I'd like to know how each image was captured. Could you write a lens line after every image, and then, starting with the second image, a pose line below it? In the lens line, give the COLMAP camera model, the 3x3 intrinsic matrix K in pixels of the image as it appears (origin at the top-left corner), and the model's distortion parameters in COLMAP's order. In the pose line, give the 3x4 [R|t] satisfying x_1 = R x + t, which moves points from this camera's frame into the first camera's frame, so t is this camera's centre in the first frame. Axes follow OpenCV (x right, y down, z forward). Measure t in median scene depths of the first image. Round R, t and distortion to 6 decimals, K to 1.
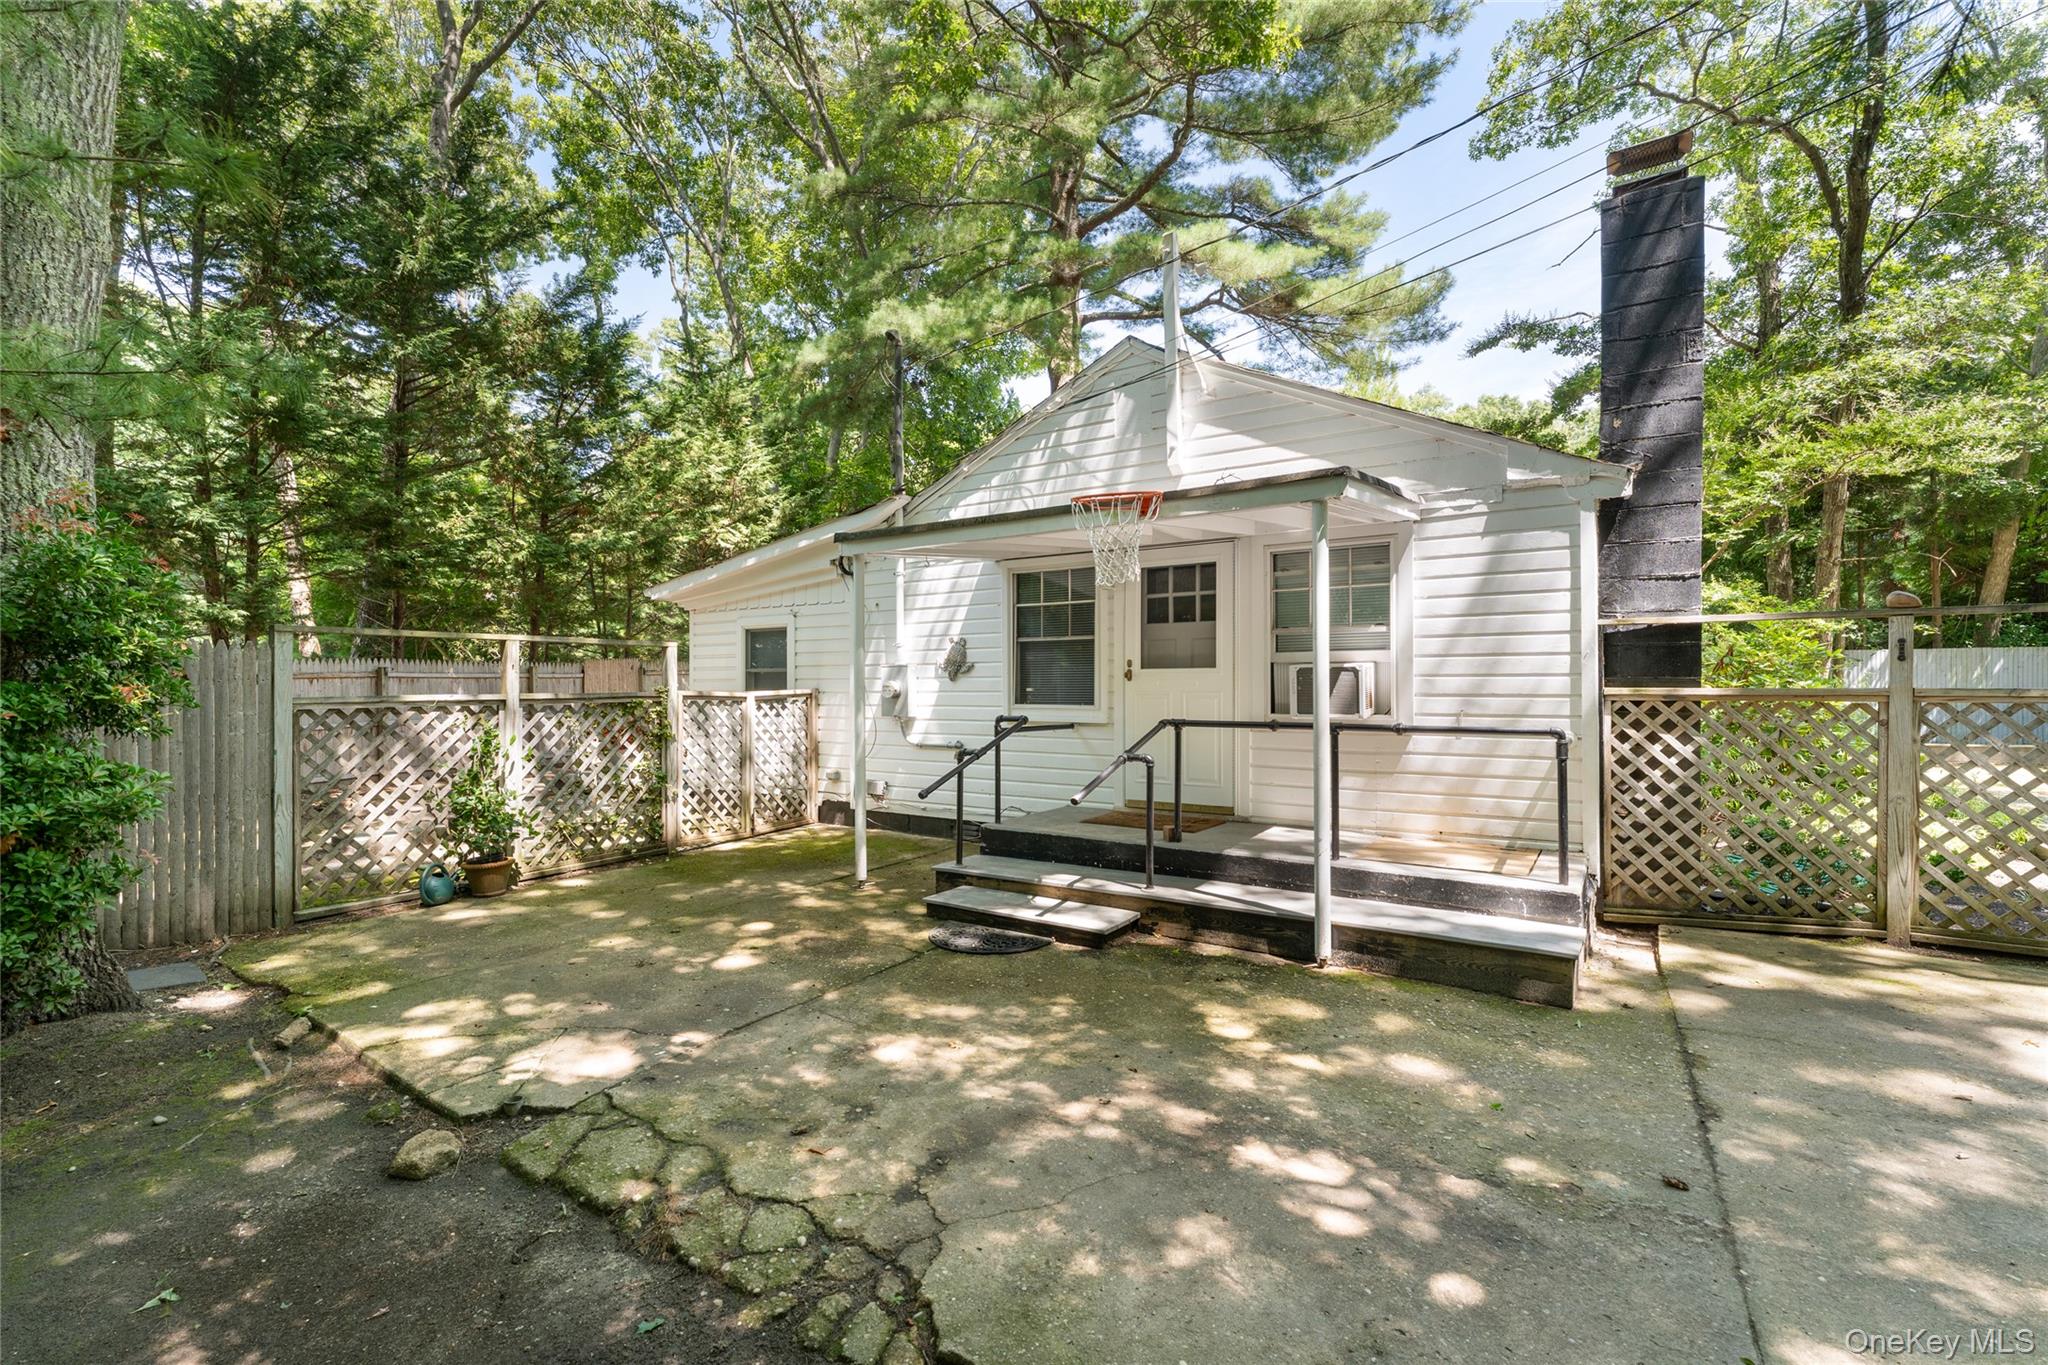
lens RADIAL K [[860.2, 0, 1024.1], [0, 860.2, 677.8], [0, 0, 1]] dist [-0.002765, -0.000186]
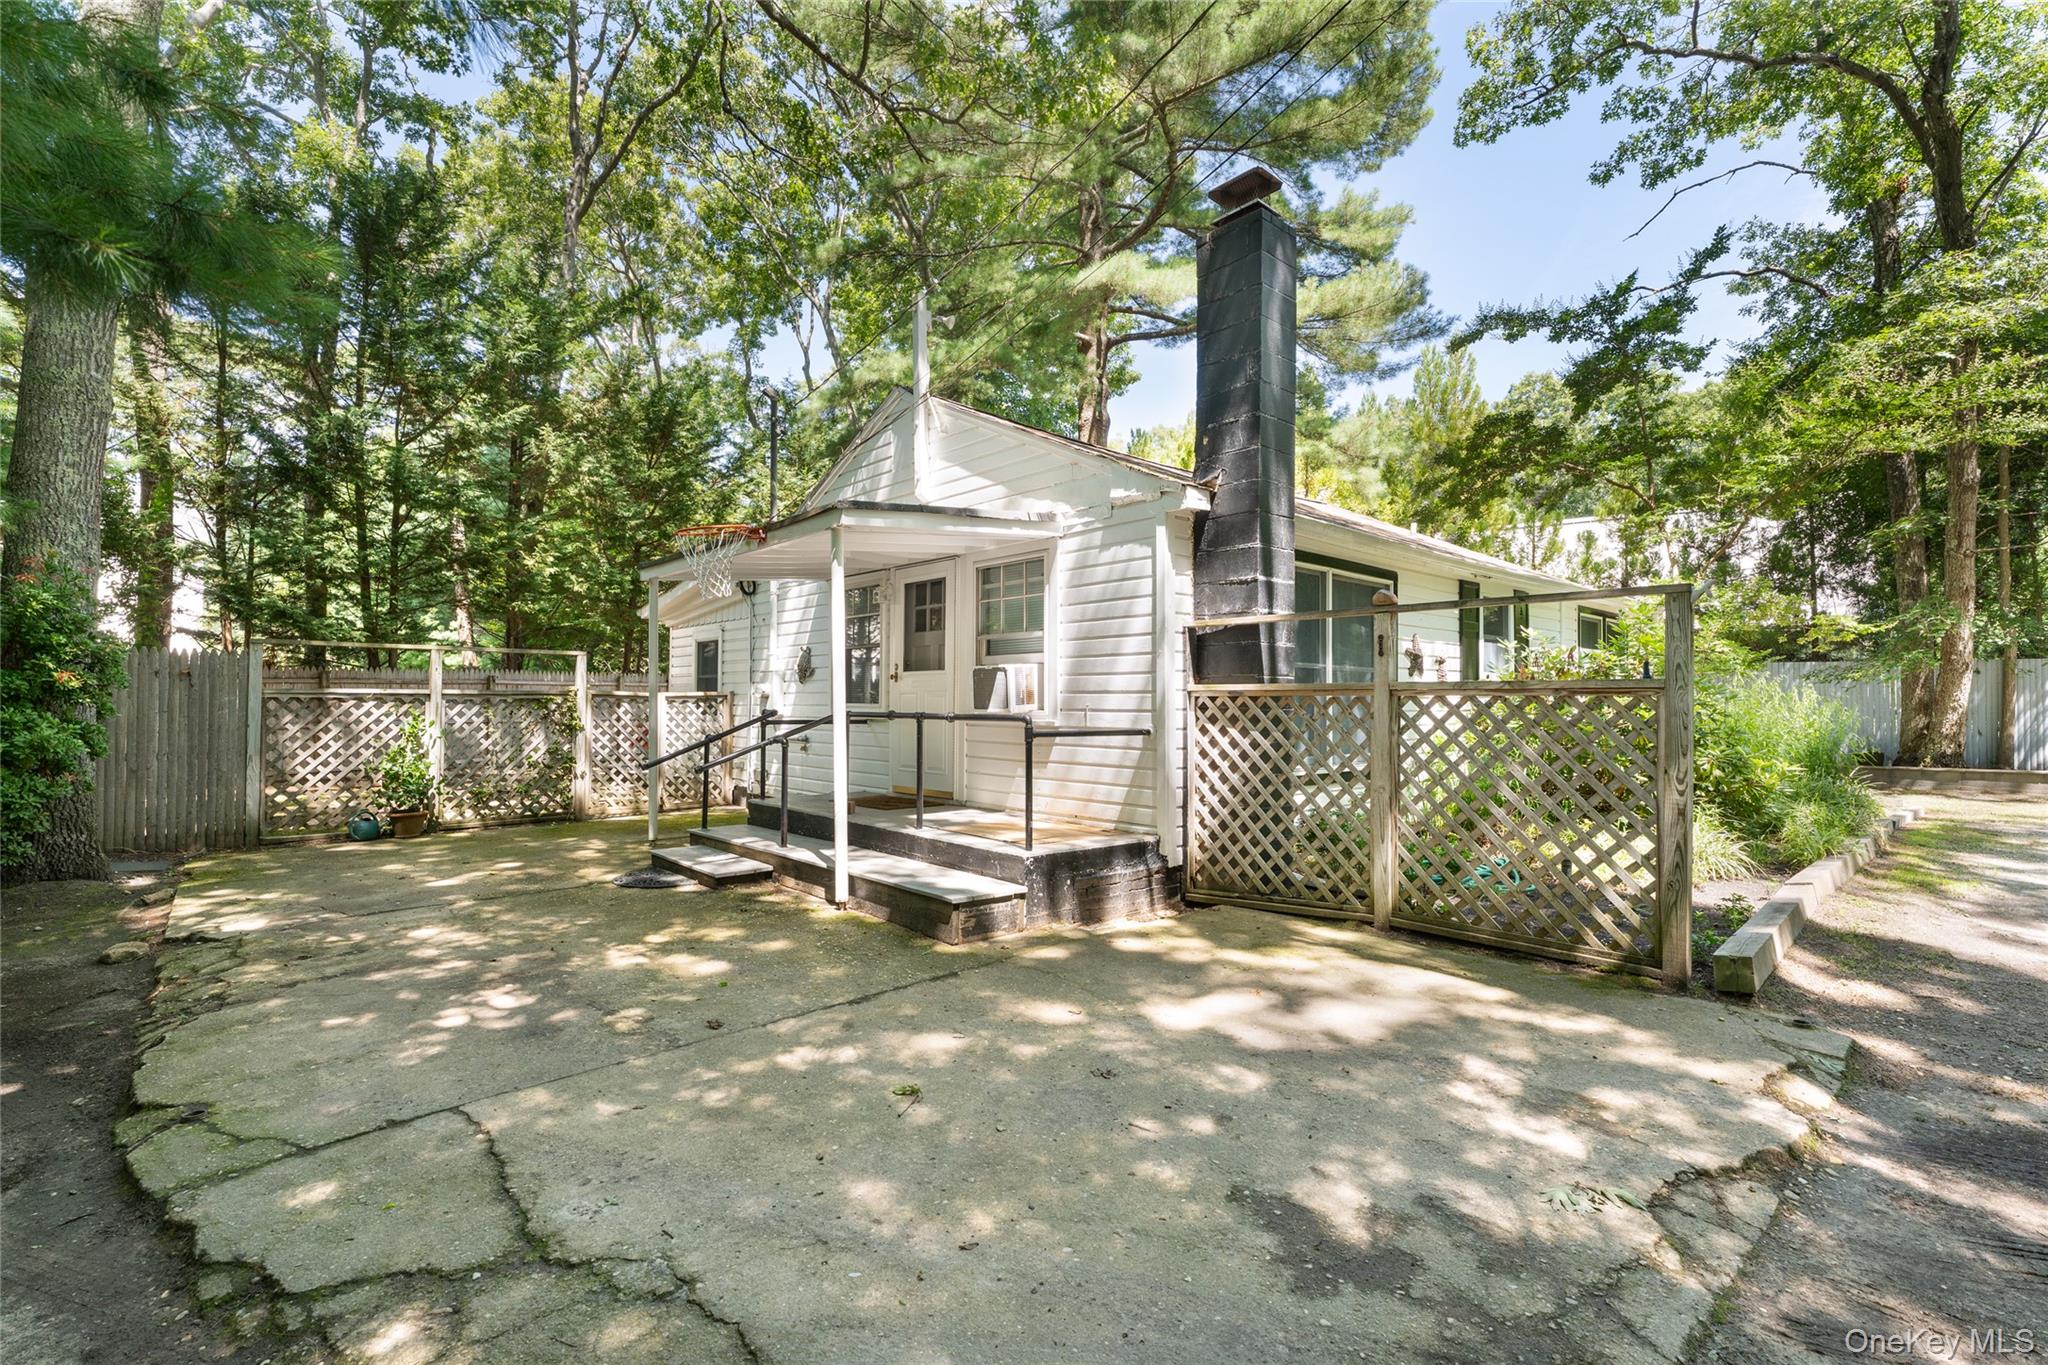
lens RADIAL K [[860.5, 0, 1024.0], [0, 860.5, 682.5], [0, 0, 1]] dist [0.001216, -0.000049]
pose [[0.972377, 0.002822, -0.233398, 0.634740], [-0.005891, 0.999905, -0.012453, 0.020150], [0.233340, 0.013484, 0.972302, -0.091392]]
